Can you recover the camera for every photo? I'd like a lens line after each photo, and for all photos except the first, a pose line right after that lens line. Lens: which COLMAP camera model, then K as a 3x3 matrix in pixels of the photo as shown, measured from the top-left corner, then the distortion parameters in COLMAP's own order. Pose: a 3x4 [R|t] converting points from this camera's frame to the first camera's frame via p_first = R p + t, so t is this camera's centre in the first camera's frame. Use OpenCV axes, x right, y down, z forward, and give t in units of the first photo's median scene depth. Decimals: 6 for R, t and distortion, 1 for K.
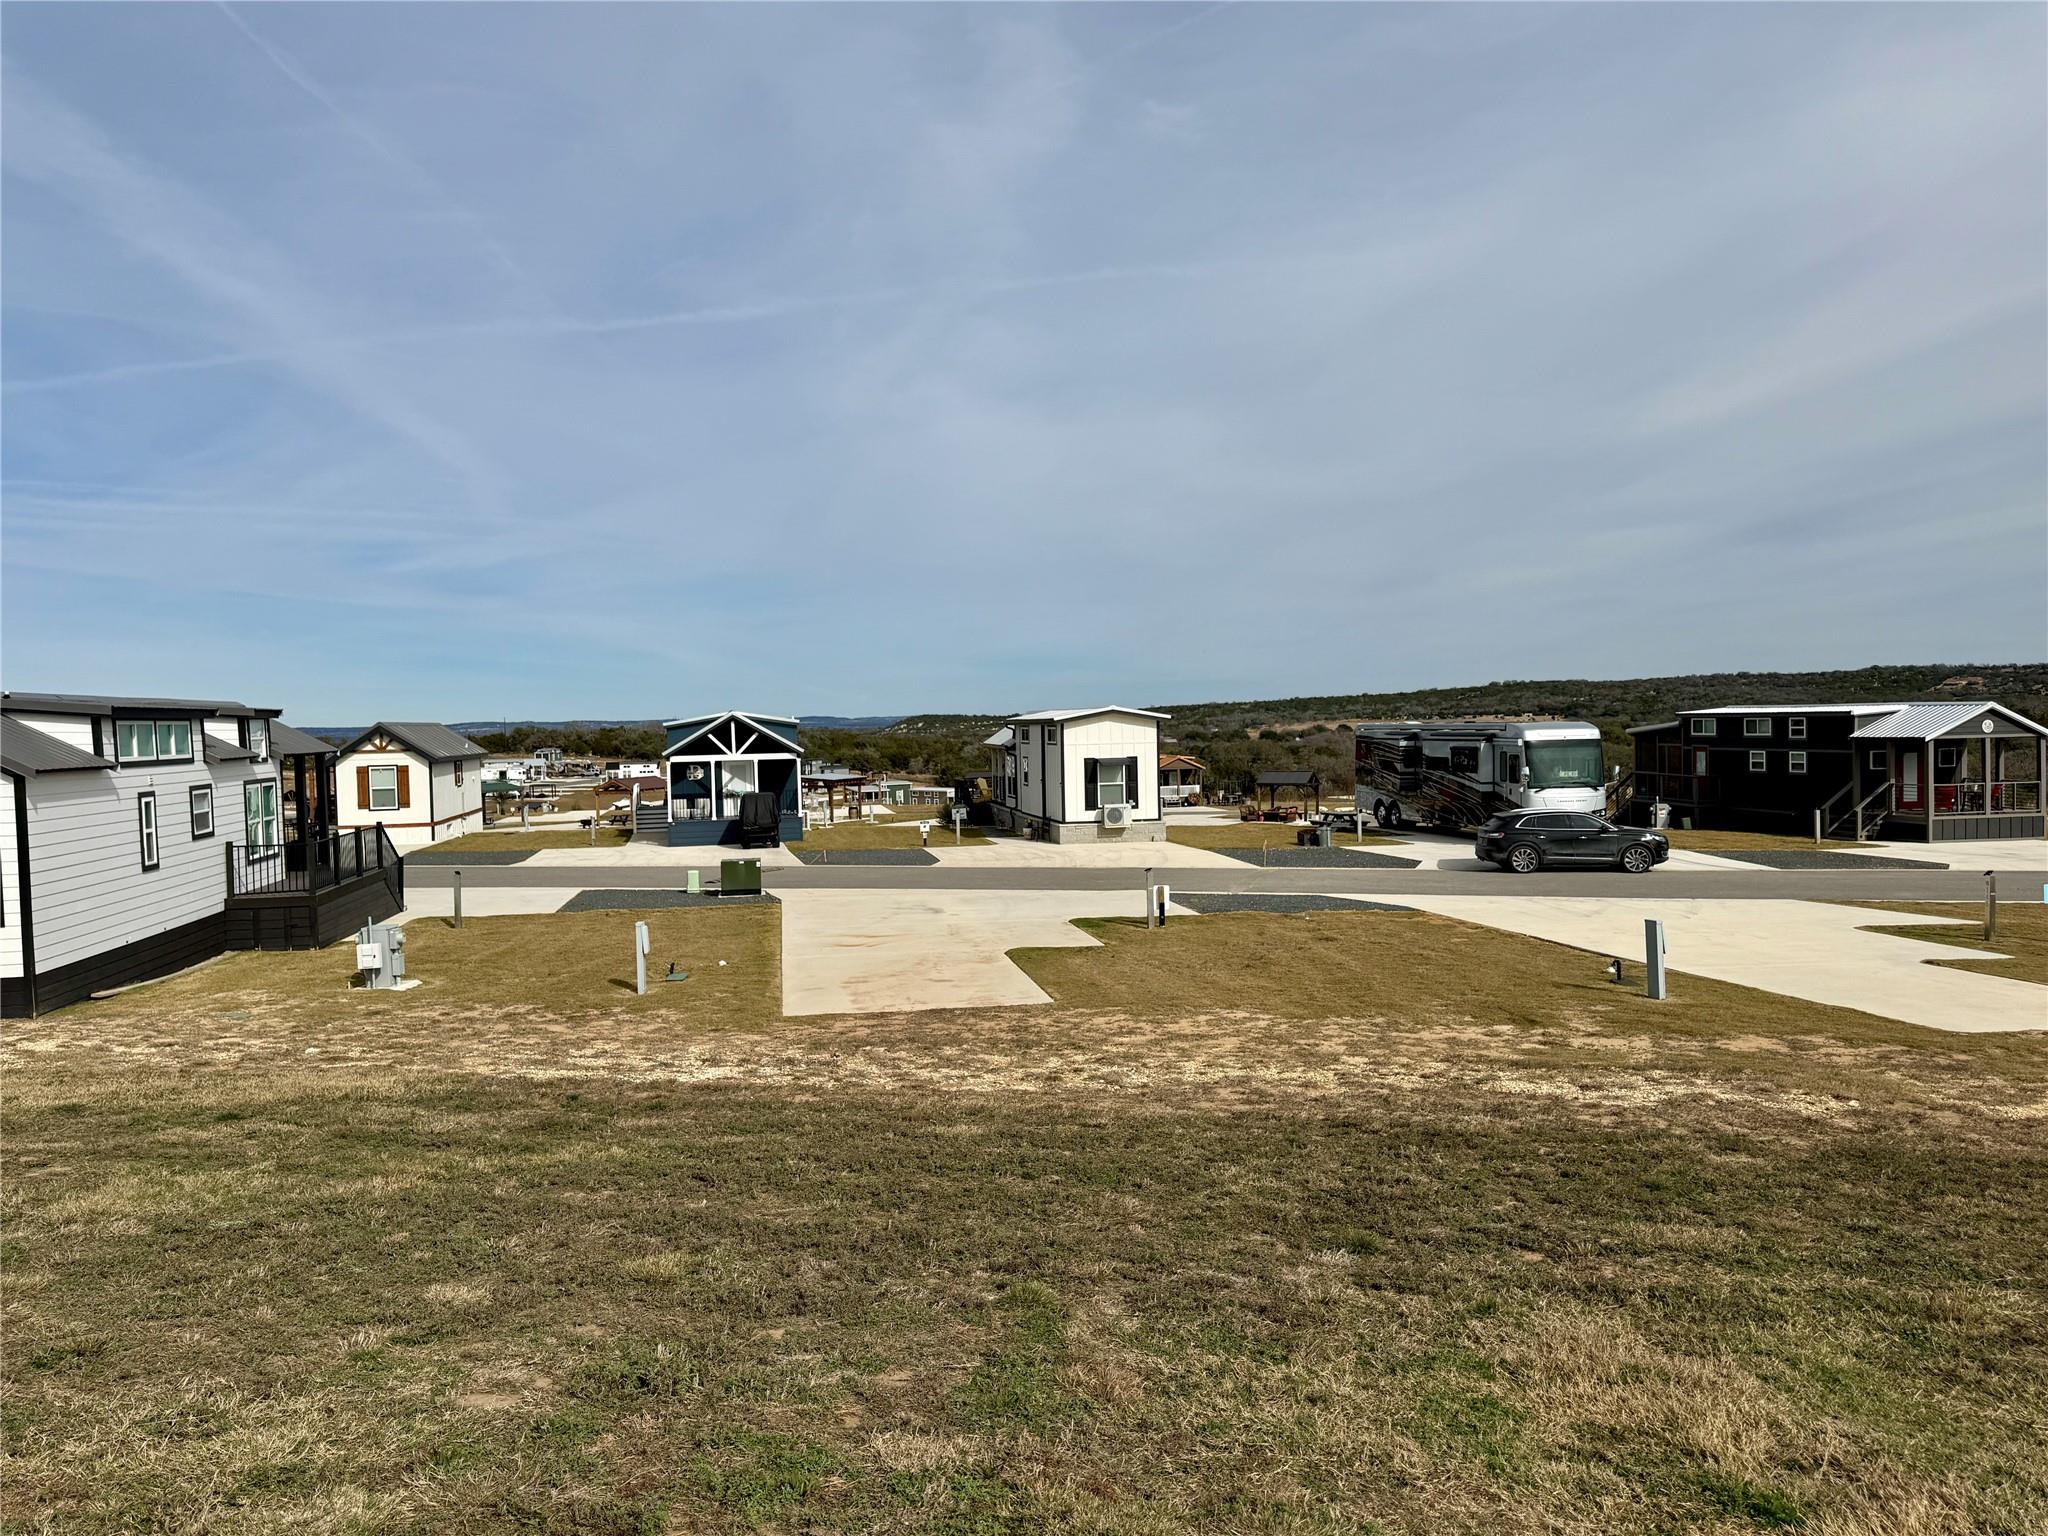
lens RADIAL K [[1474.3, 0, 1000.7], [0, 1474.3, 754.4], [0, 0, 1]] dist [0.040709, 0.005210]
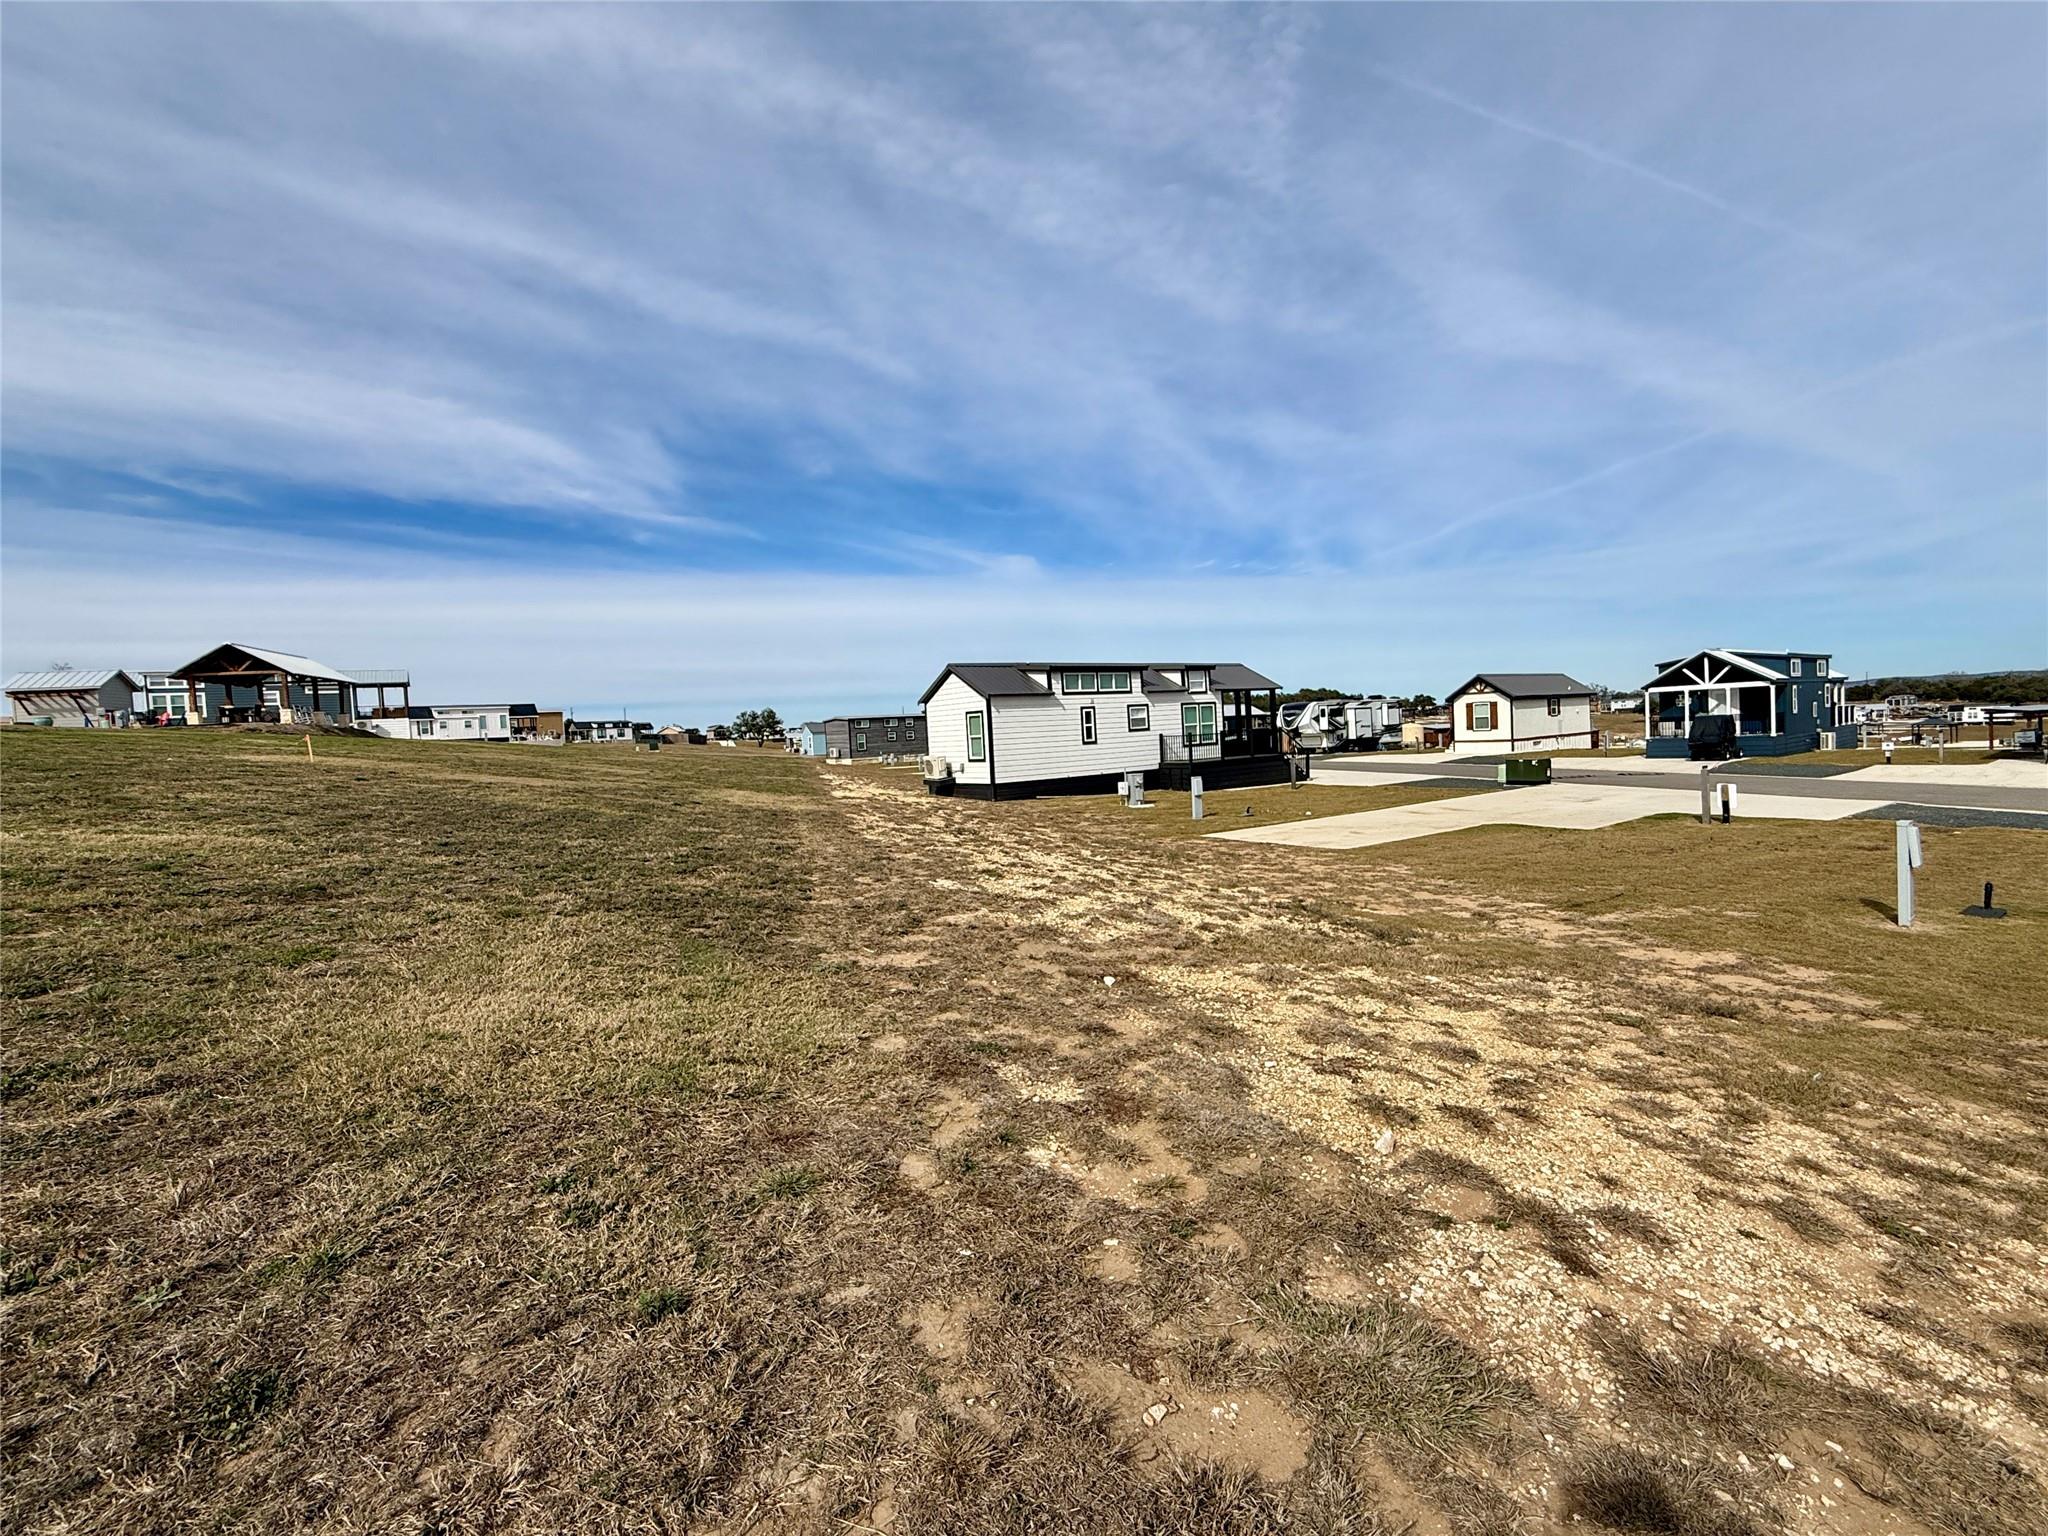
lens RADIAL K [[944.9, 0, 1061.5], [0, 944.9, 734.6], [0, 0, 1]] dist [0.023496, -0.000383]
pose [[0.486950, 0.004559, -0.873418, 0.259102], [0.018470, 0.999709, 0.015516, 0.020083], [0.873235, -0.023687, 0.486724, 0.153271]]
